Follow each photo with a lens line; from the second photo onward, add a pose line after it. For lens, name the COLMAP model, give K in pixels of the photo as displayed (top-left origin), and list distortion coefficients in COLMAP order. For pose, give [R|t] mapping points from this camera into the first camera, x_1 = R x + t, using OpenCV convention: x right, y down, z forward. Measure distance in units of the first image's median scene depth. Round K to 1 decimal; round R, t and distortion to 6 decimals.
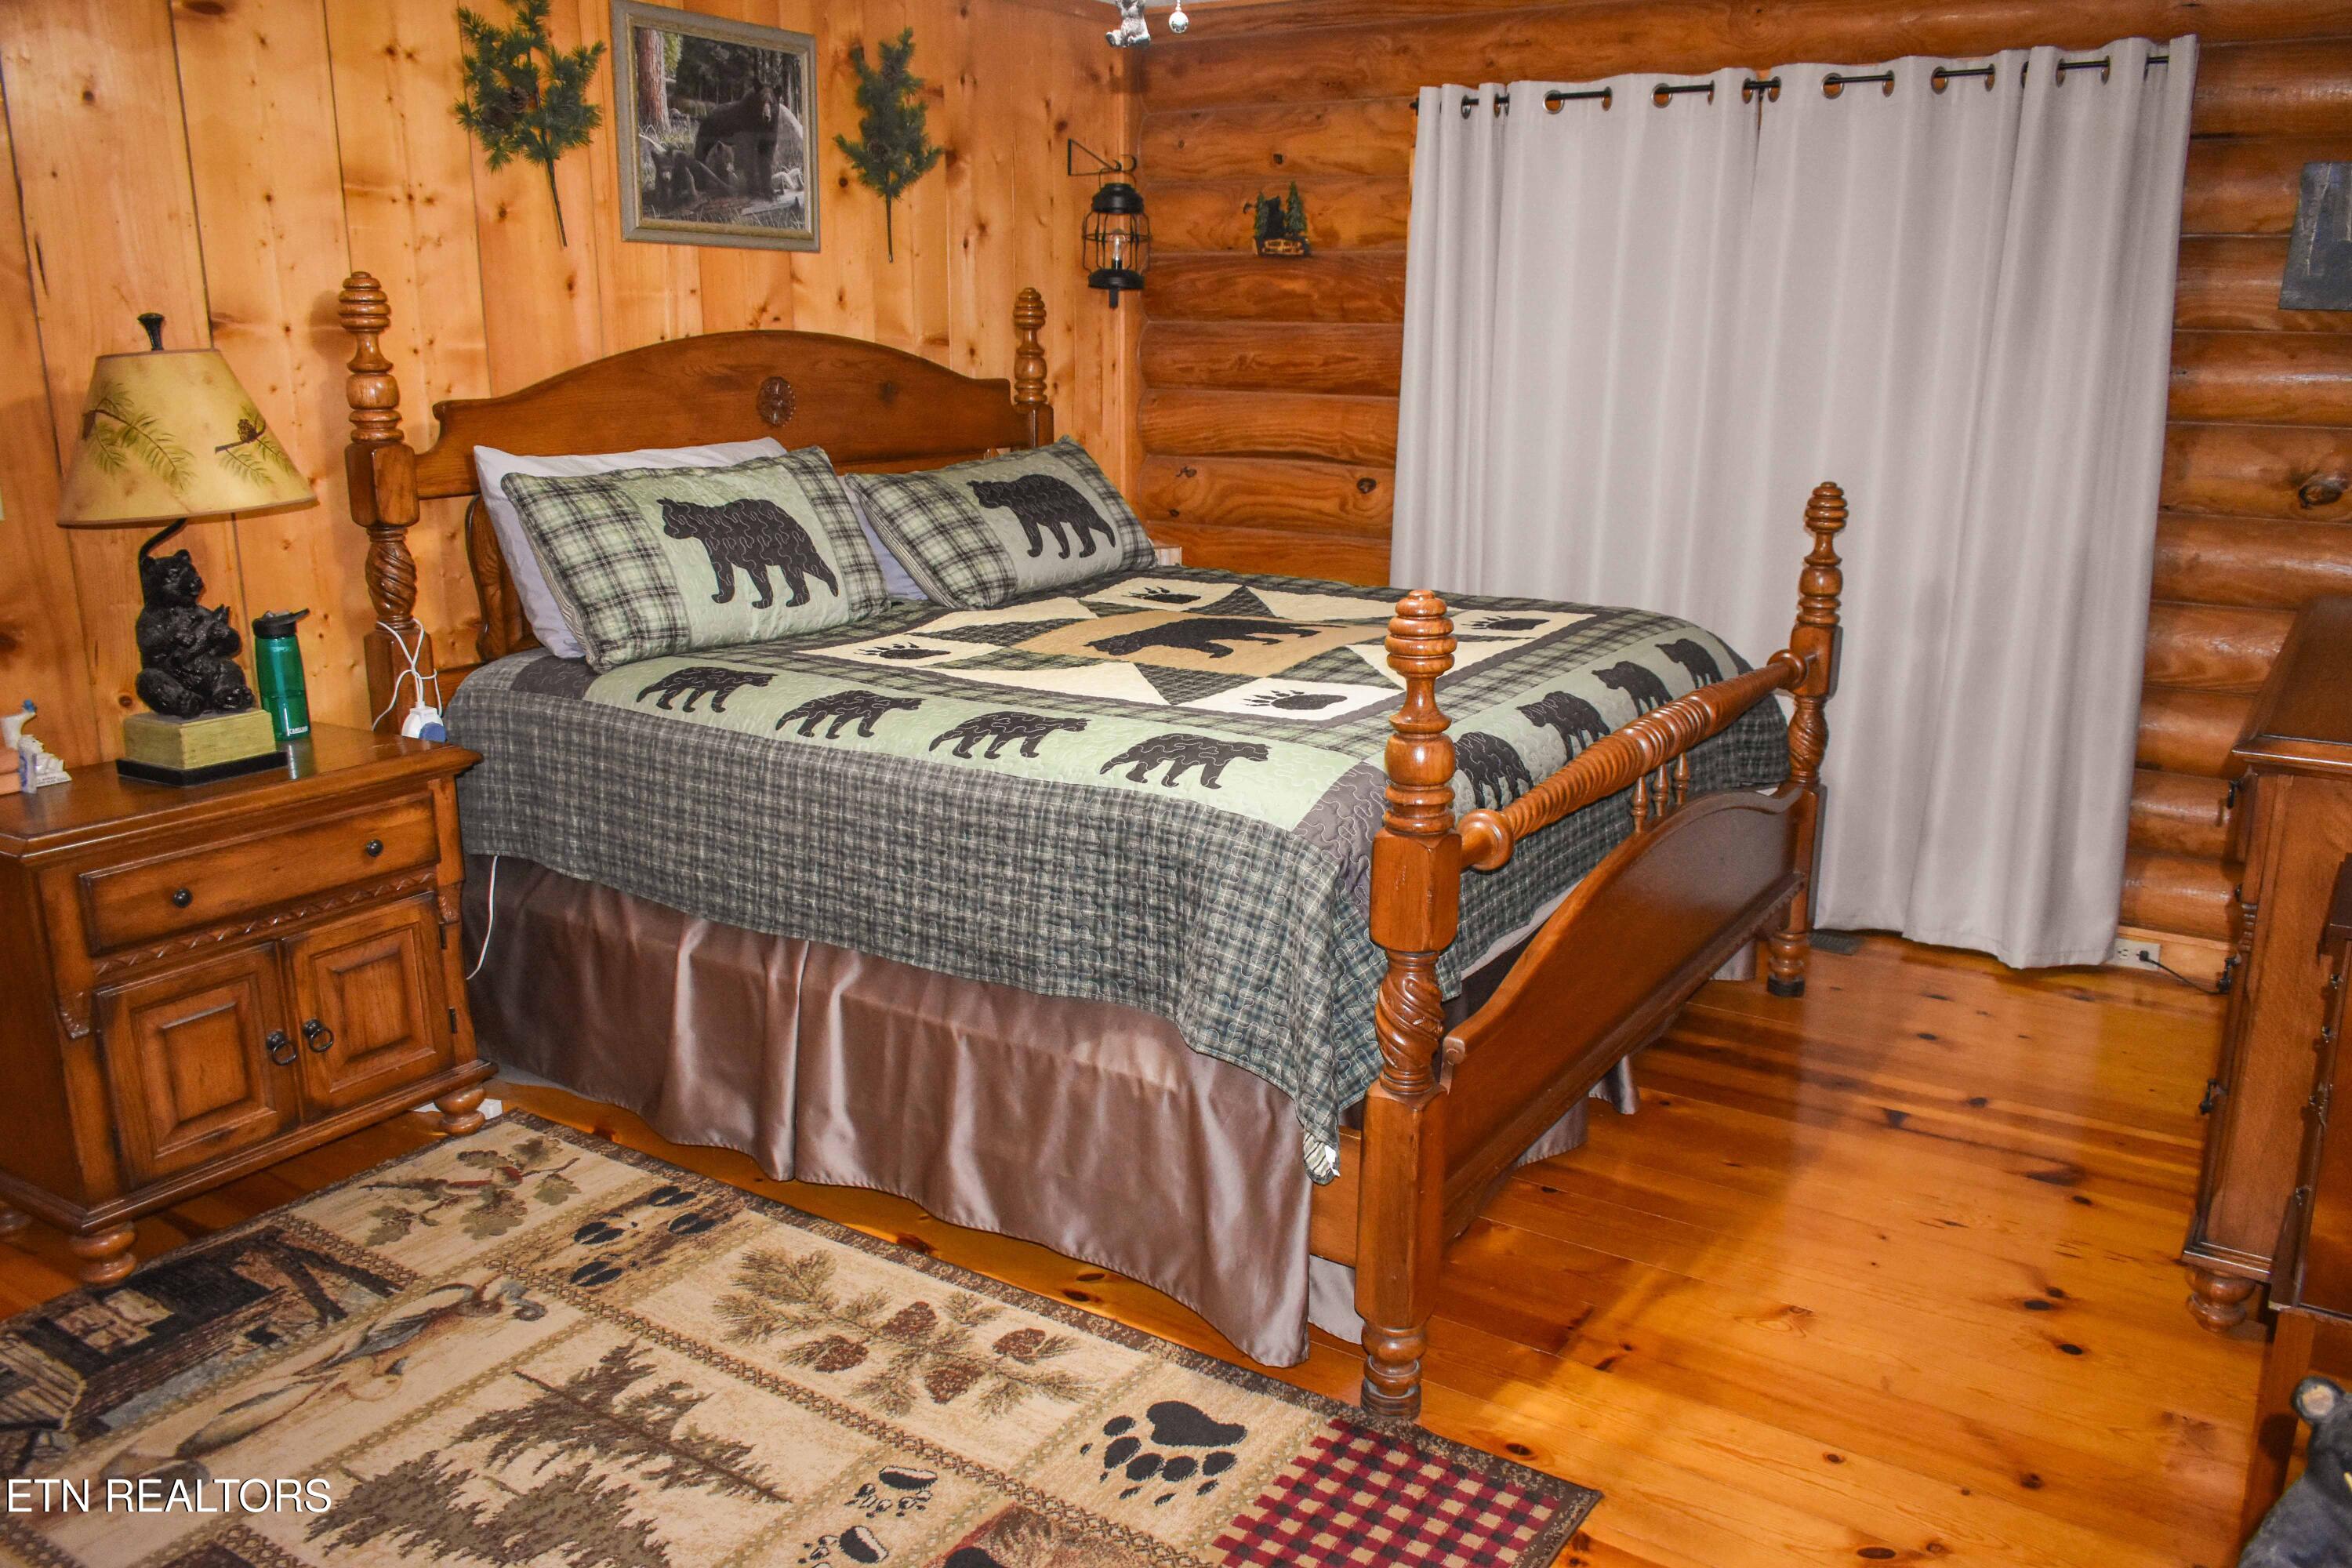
lens RADIAL K [[1807.0, 0, 1176.9], [0, 1807.0, 787.0], [0, 0, 1]] dist [-0.013952, 0.004292]
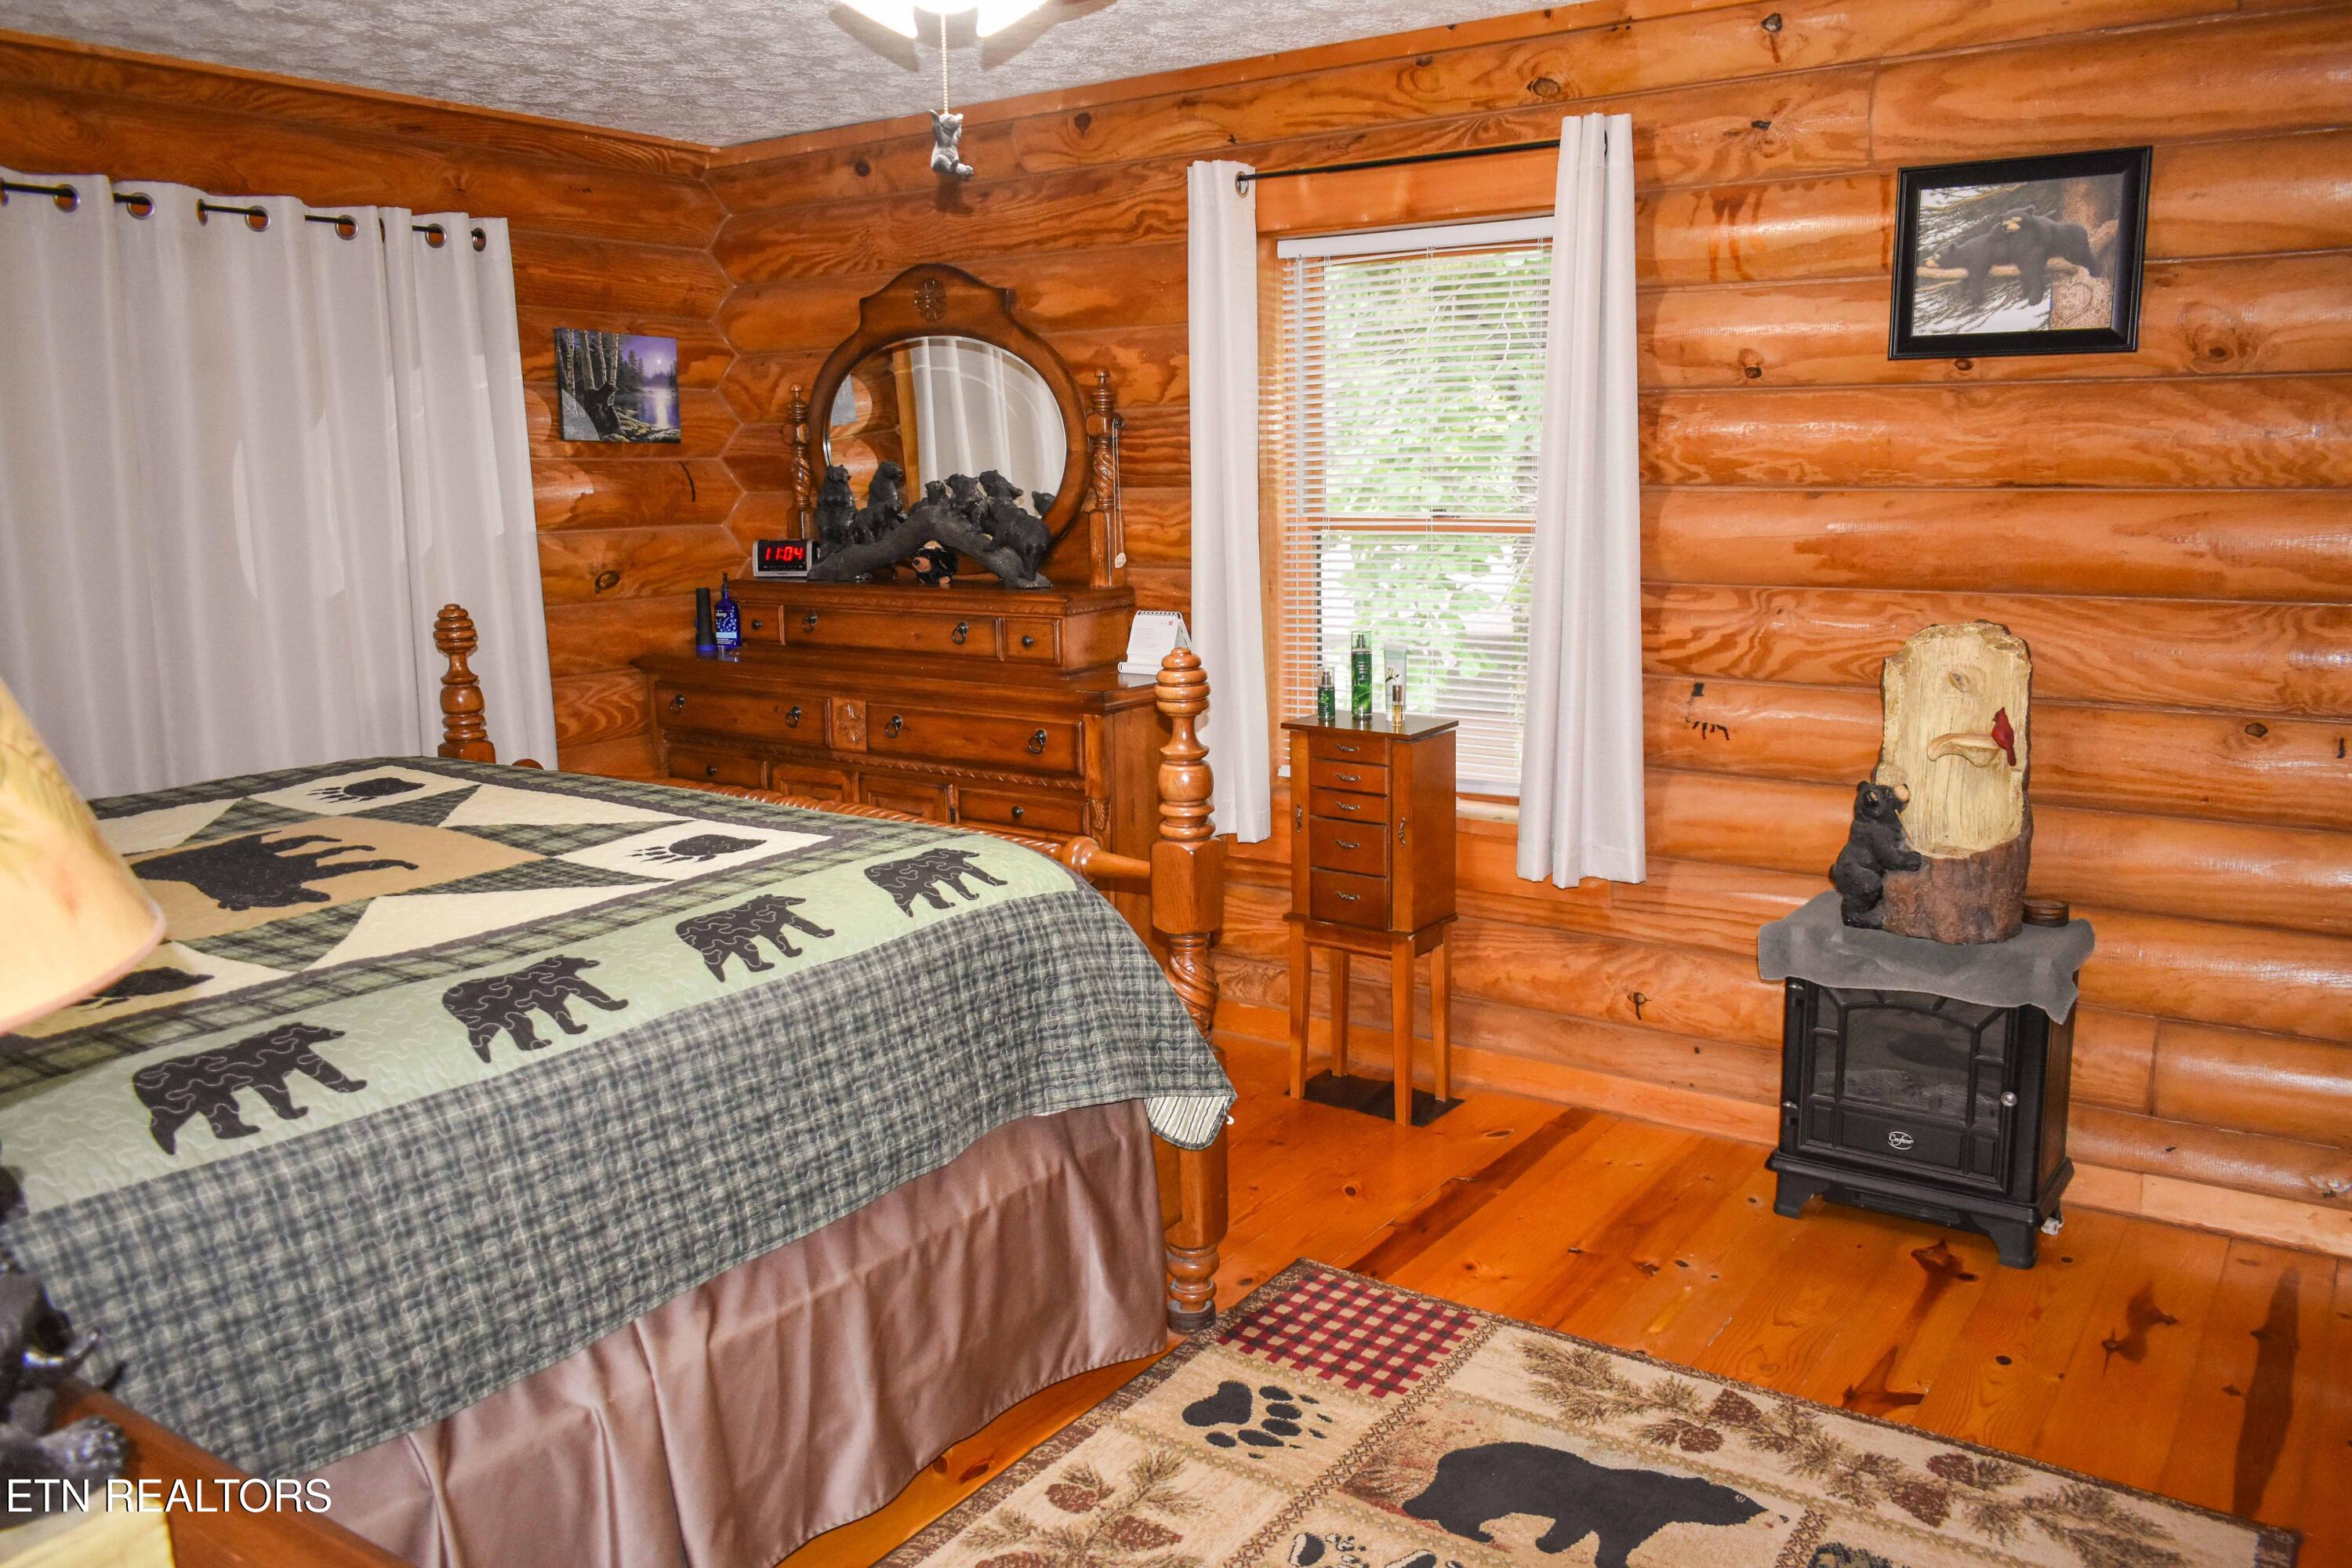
lens RADIAL K [[1807.0, 0, 1179.0], [0, 1807.0, 783.9], [0, 0, 1]] dist [-0.013952, 0.004292]
pose [[0.030928, -0.183204, 0.982588, -0.993364], [0.260190, 0.950642, 0.169058, -0.204951], [-0.965062, 0.250431, 0.077069, 0.811876]]
